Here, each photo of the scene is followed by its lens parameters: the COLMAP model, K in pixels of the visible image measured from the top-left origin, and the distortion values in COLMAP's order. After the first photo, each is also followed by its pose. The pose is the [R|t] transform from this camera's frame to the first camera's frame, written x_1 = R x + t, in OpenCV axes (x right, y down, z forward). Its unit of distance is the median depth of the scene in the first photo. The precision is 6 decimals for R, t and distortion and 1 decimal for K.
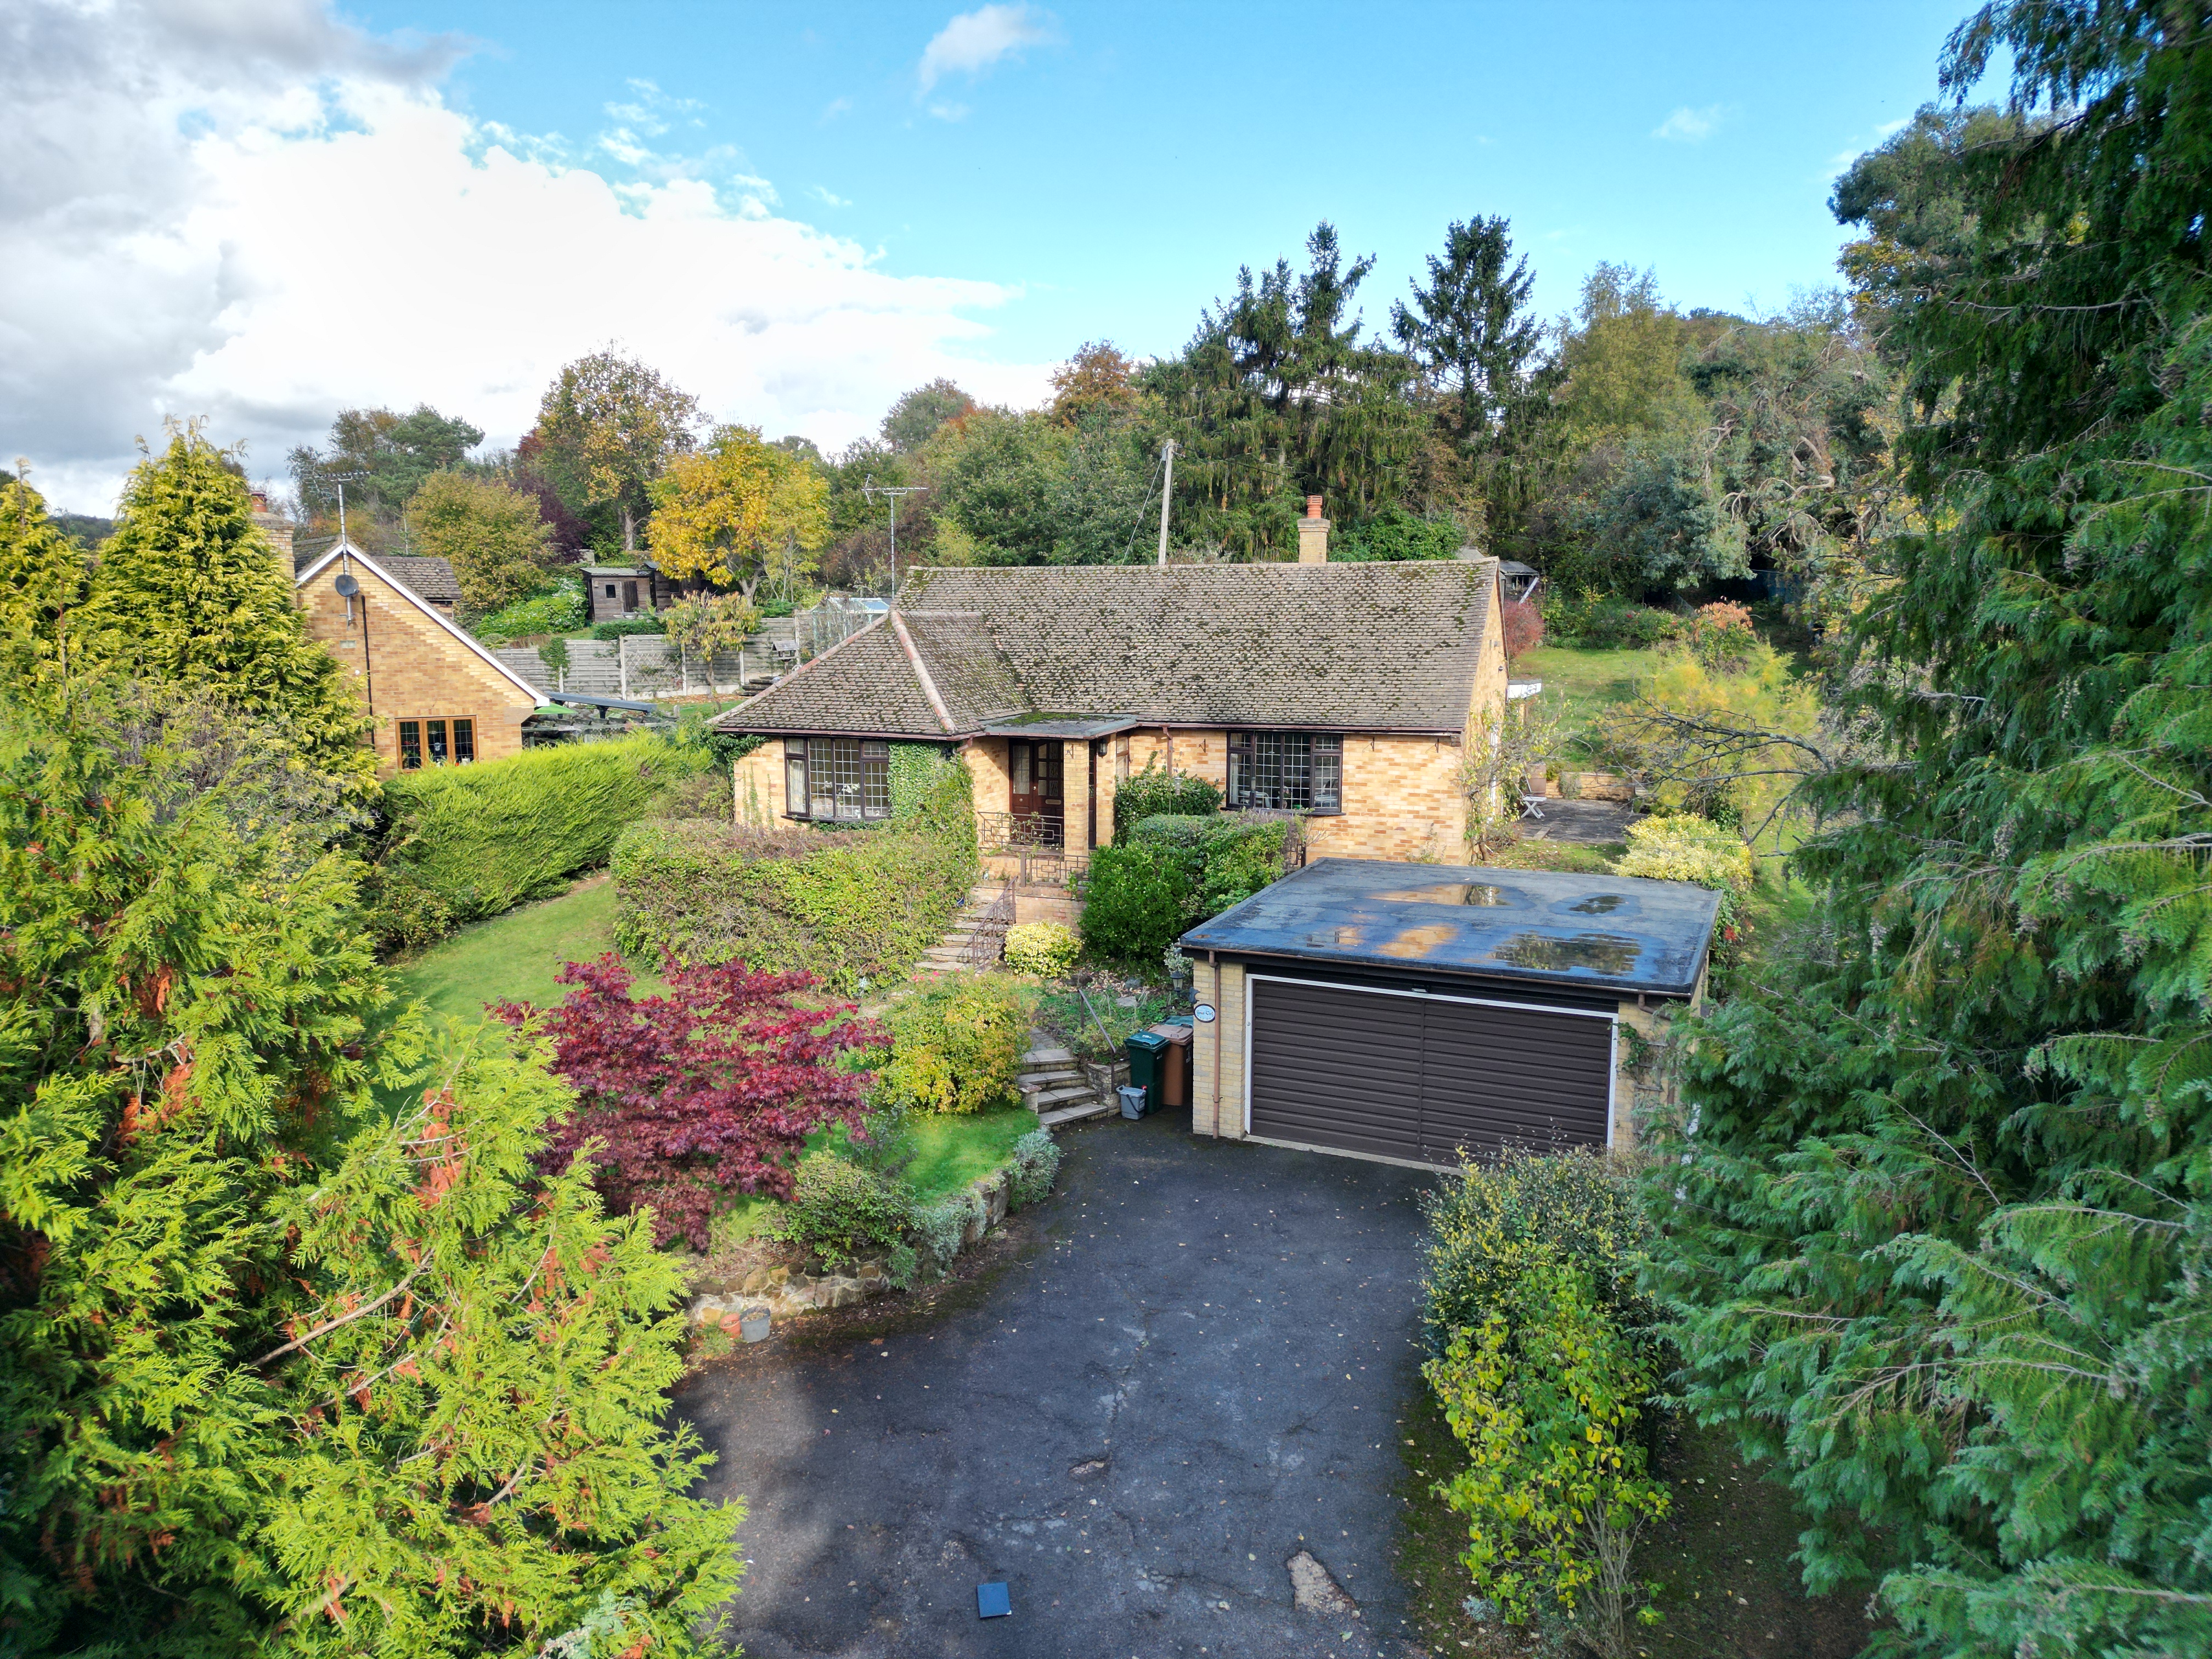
lens RADIAL K [[1536.6, 0, 1103.5], [0, 1536.6, 828.6], [0, 0, 1]] dist [0.063146, 0.000023]
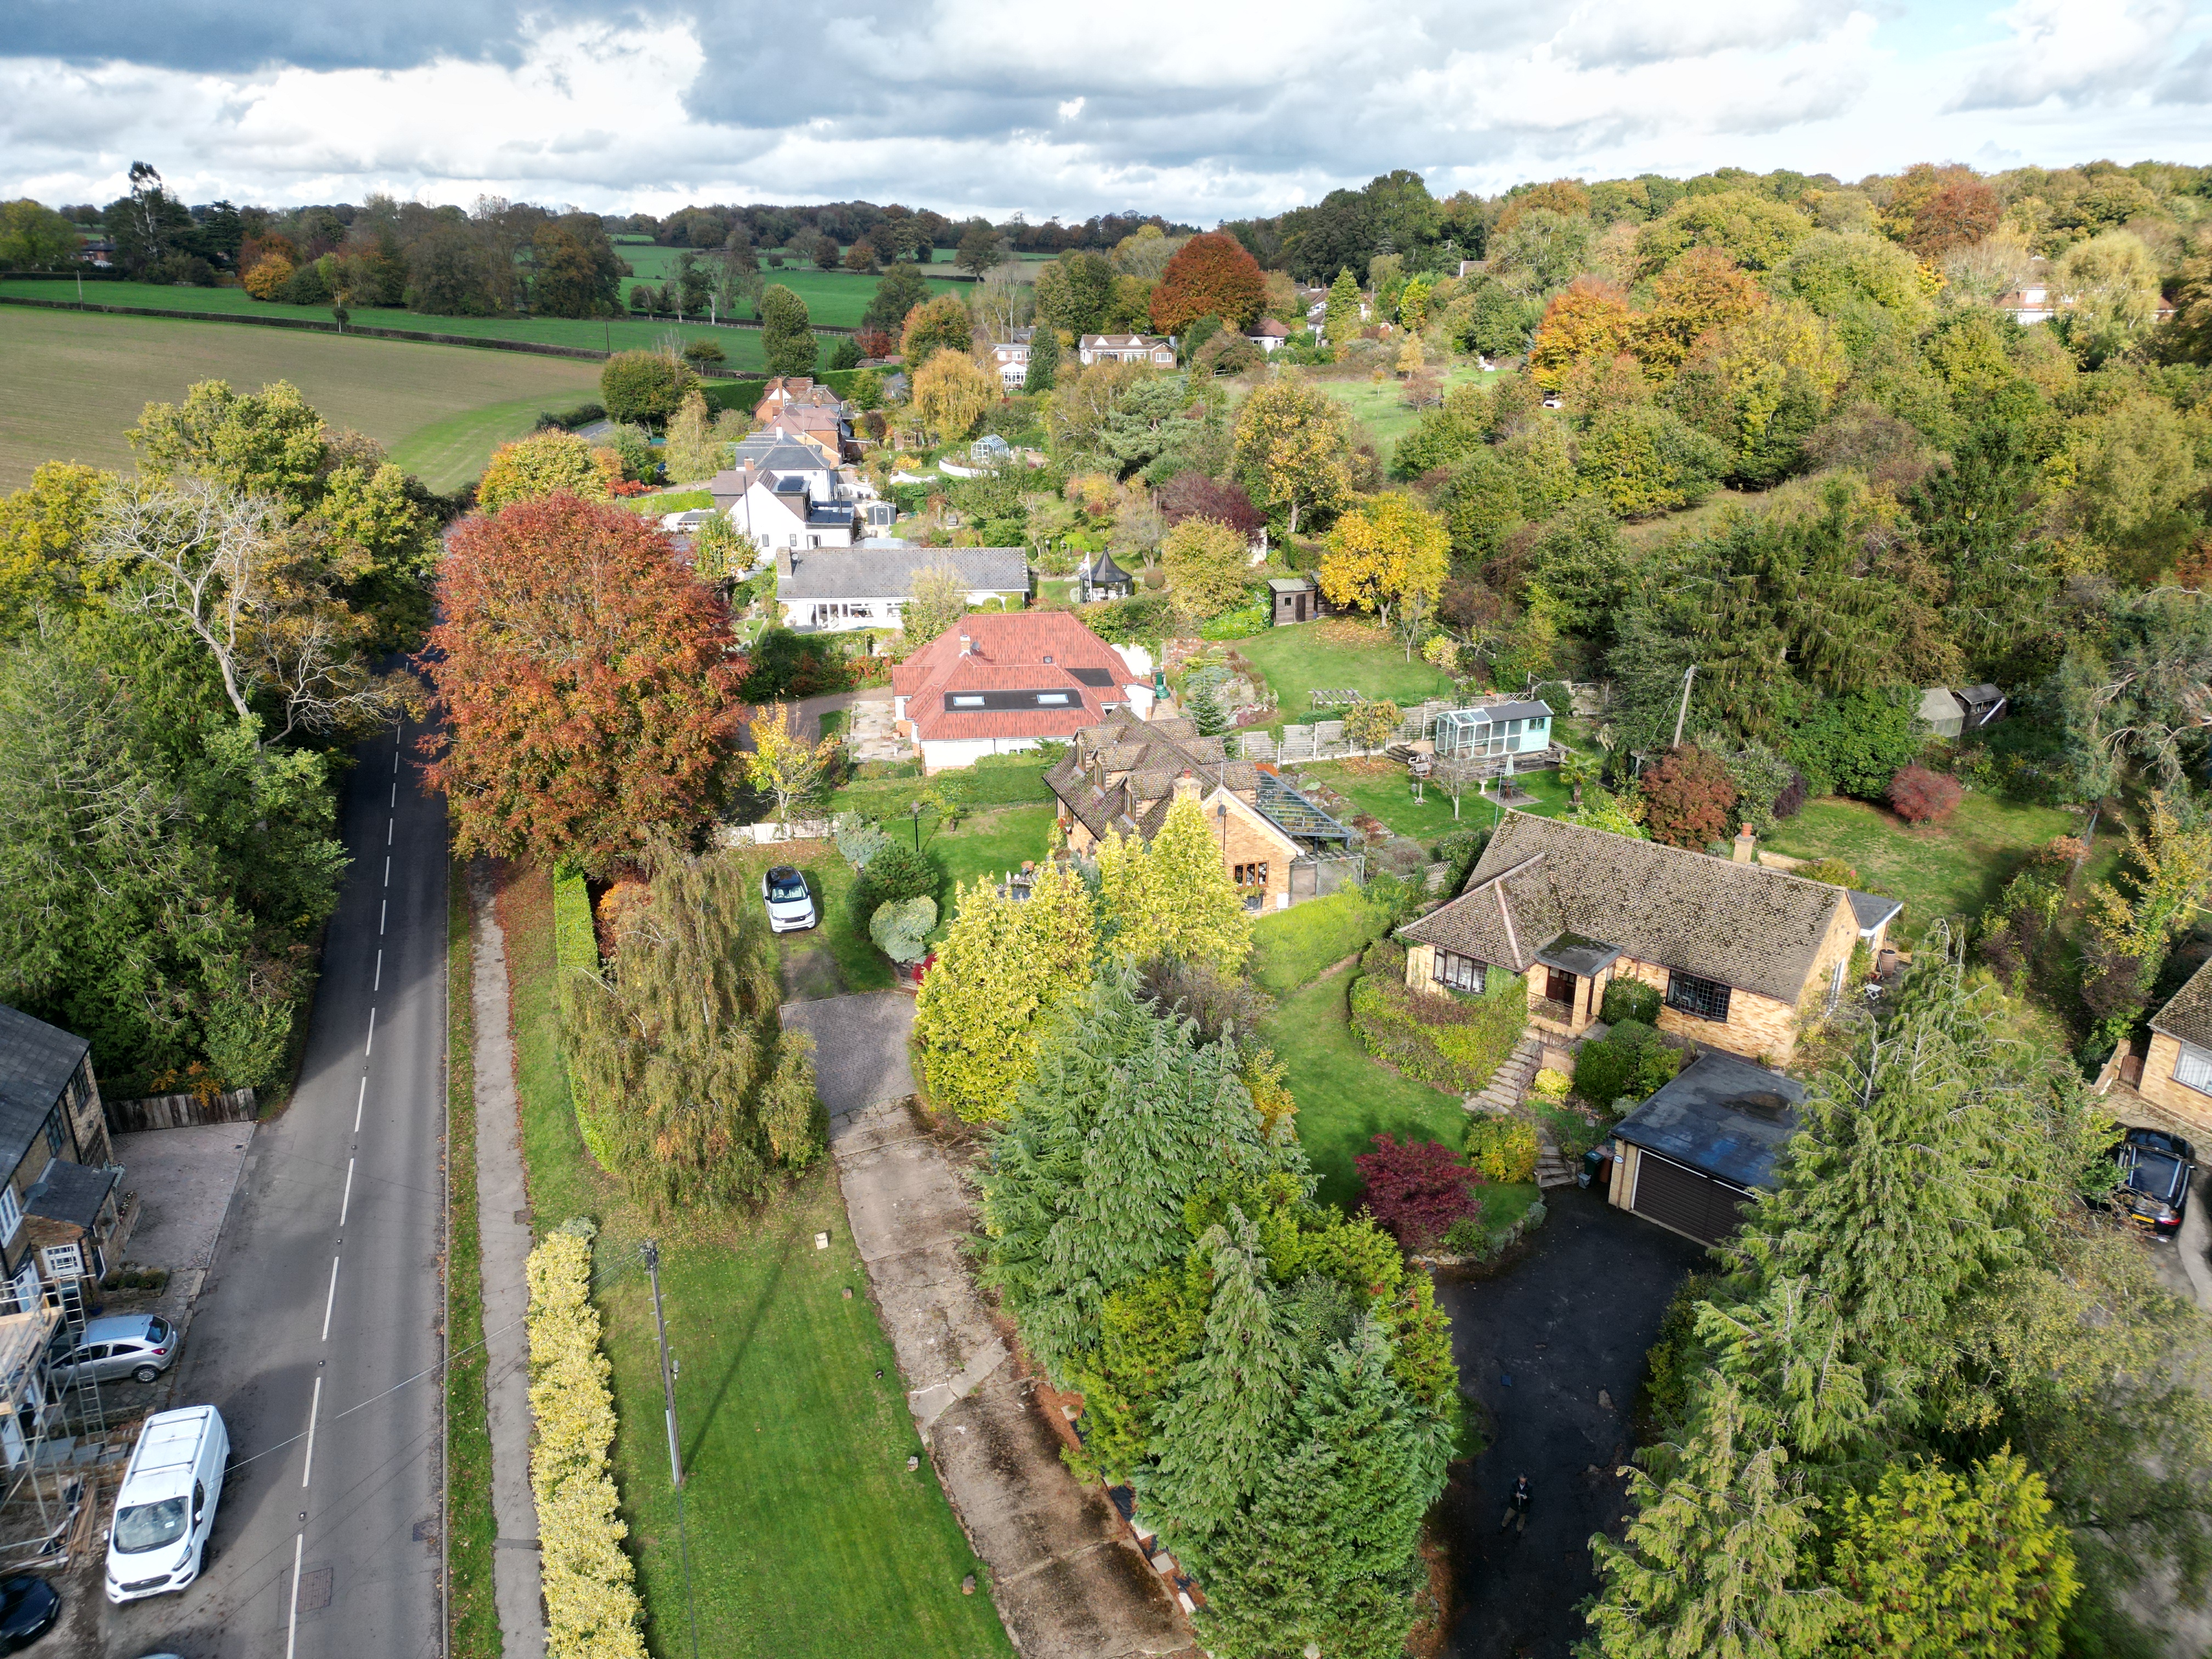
lens RADIAL K [[1536.6, 0, 1105.0], [0, 1536.6, 832.4], [0, 0, 1]] dist [0.063146, 0.000023]
pose [[0.937037, 0.121735, -0.327326, 0.033547], [-0.050764, 0.974803, 0.217215, -0.619961], [0.345521, -0.186922, 0.919606, -1.002983]]
